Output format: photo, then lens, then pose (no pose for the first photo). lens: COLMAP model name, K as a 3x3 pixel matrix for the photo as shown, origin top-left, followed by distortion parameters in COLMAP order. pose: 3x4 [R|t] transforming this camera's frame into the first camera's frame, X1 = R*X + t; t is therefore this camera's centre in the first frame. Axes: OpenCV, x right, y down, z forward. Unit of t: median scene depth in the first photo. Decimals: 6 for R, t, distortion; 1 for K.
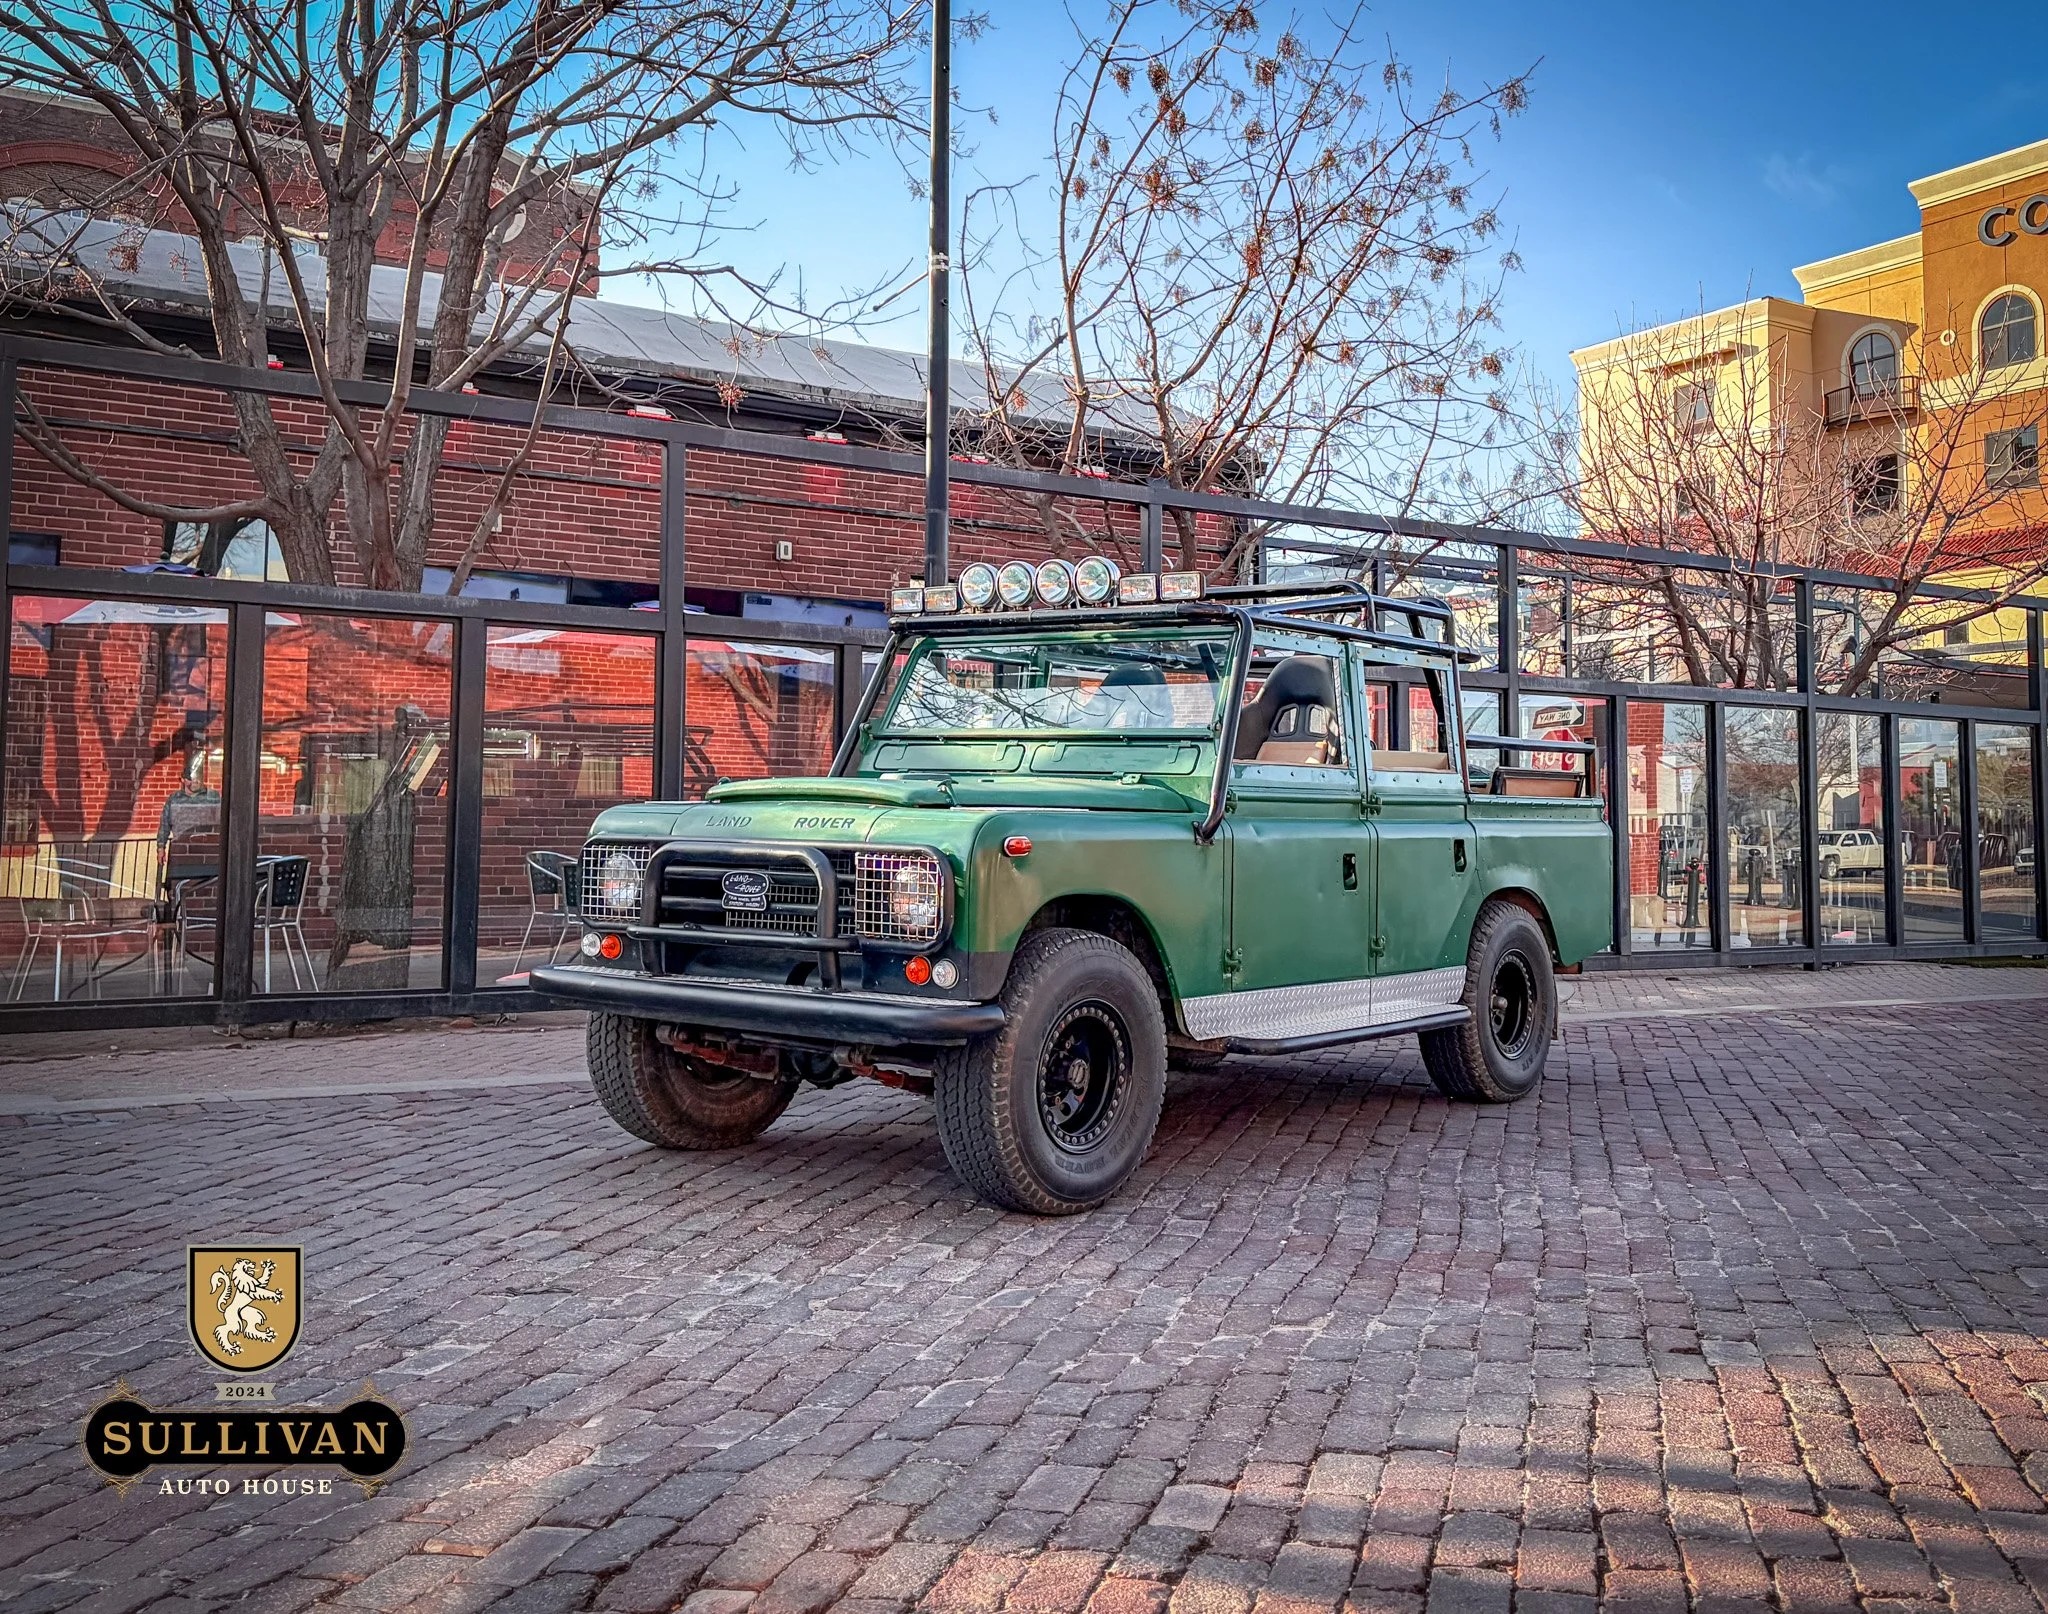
lens RADIAL K [[1963.1, 0, 1105.6], [0, 1963.1, 668.7], [0, 0, 1]] dist [0.182373, -0.615412]
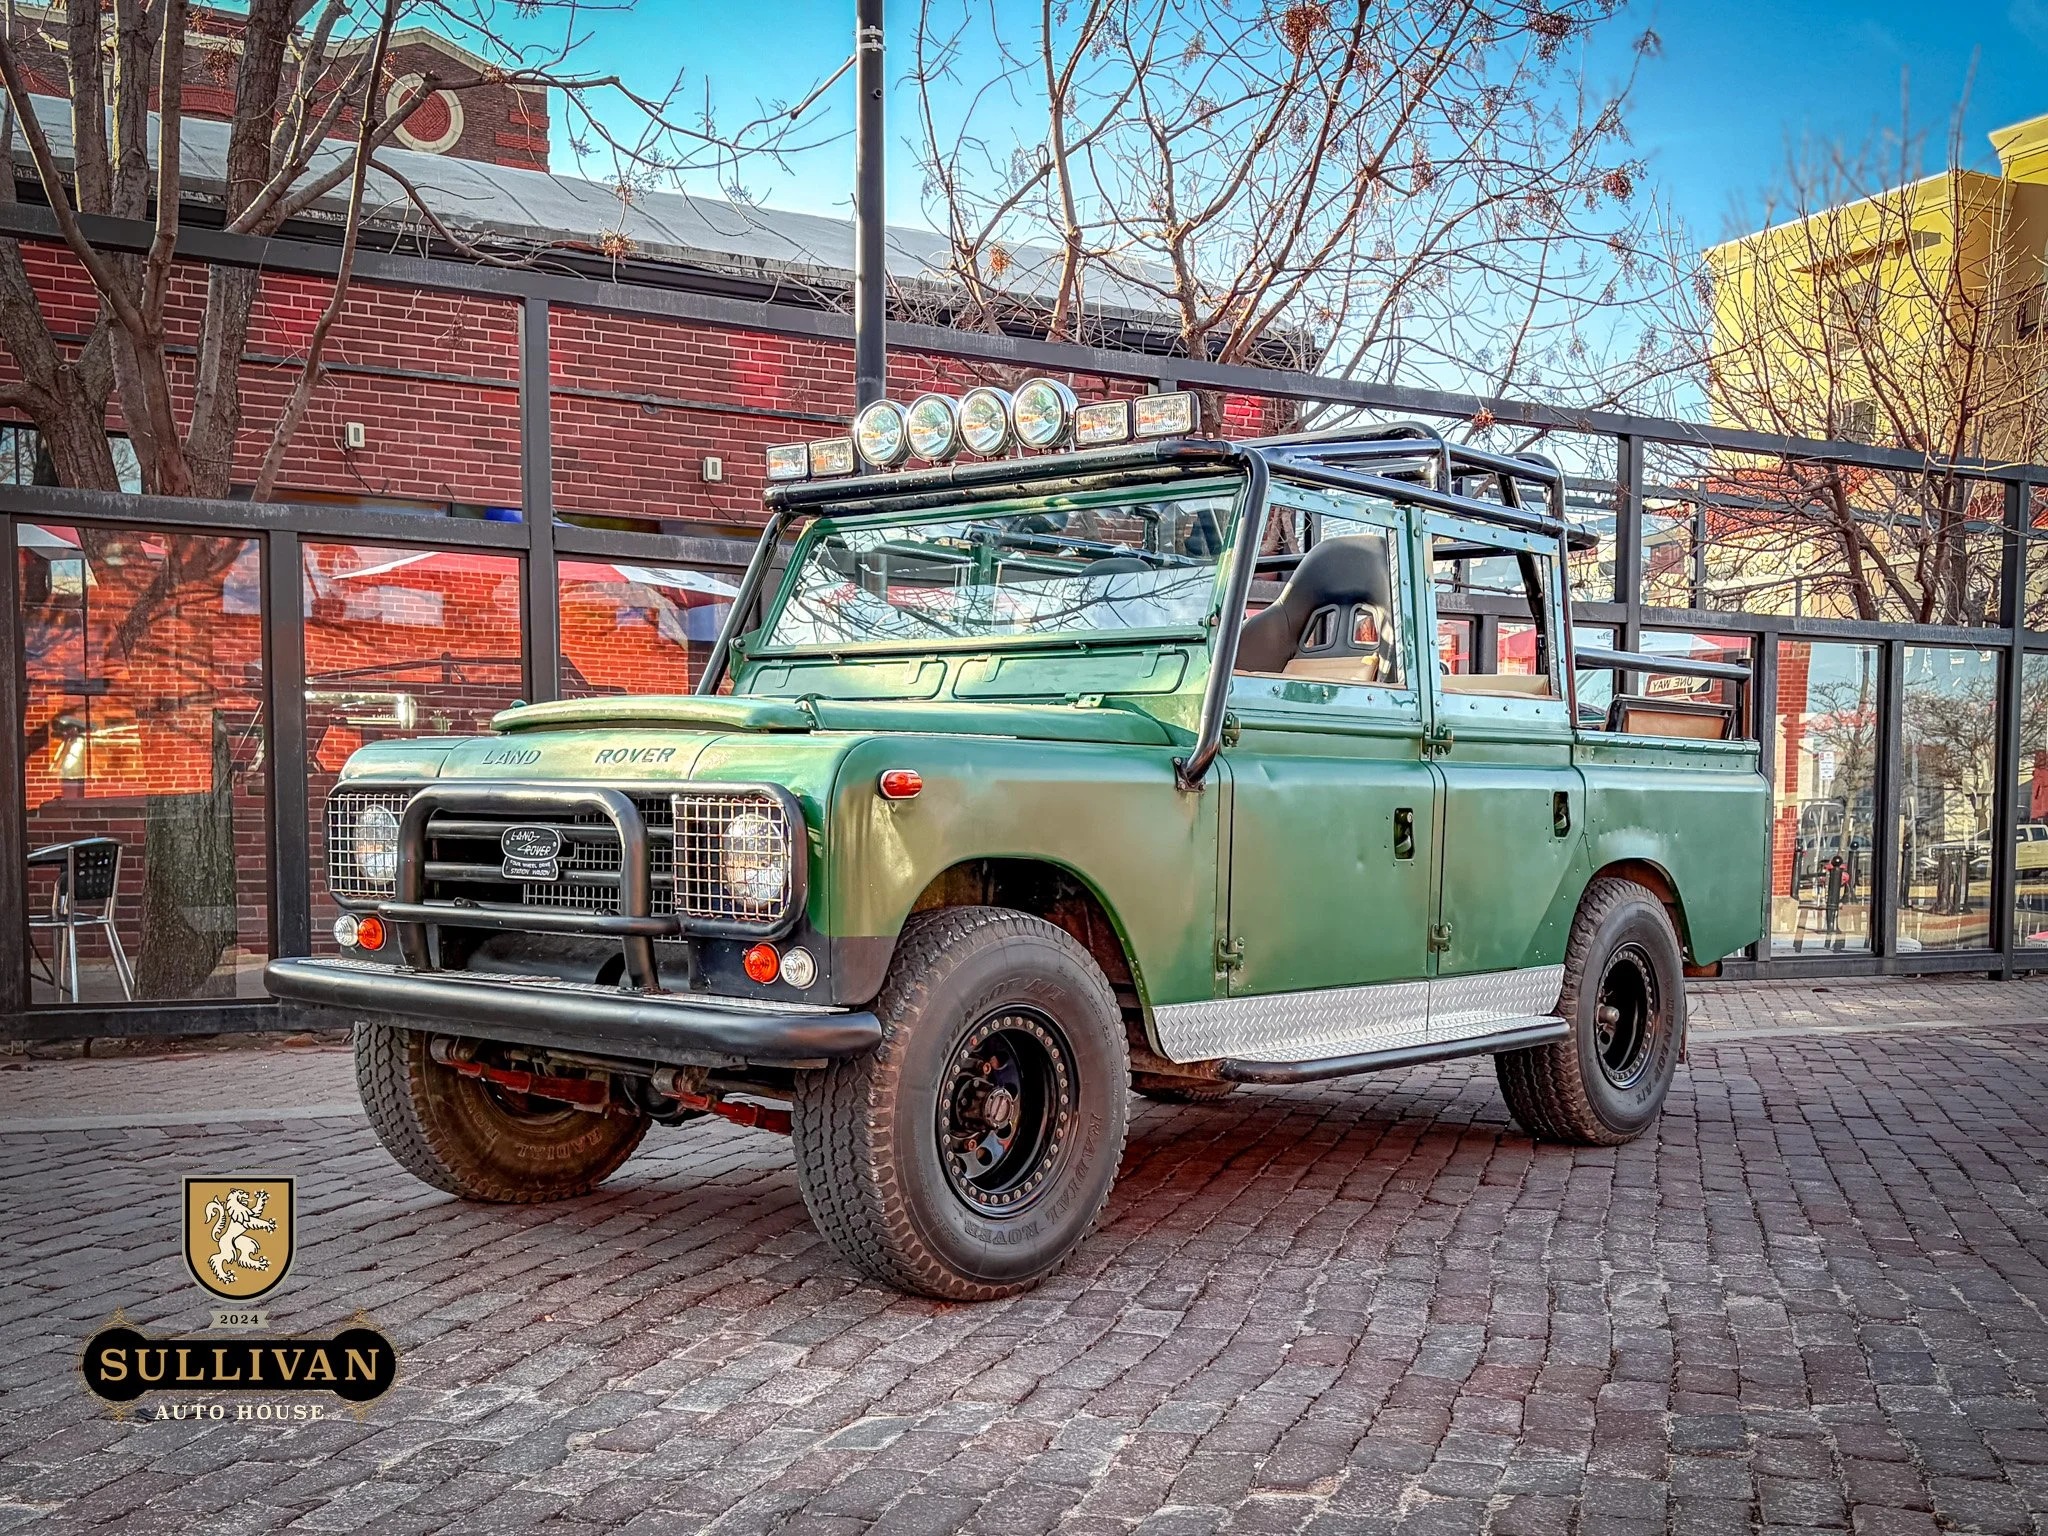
lens RADIAL K [[2190.2, 0, 957.4], [0, 2190.2, 1005.9], [0, 0, 1]] dist [0.172683, -0.559316]
pose [[0.996400, 0.000095, -0.084775, 0.031693], [0.013235, 0.987564, 0.156657, 0.038826], [0.083735, -0.157215, 0.984008, 0.198269]]
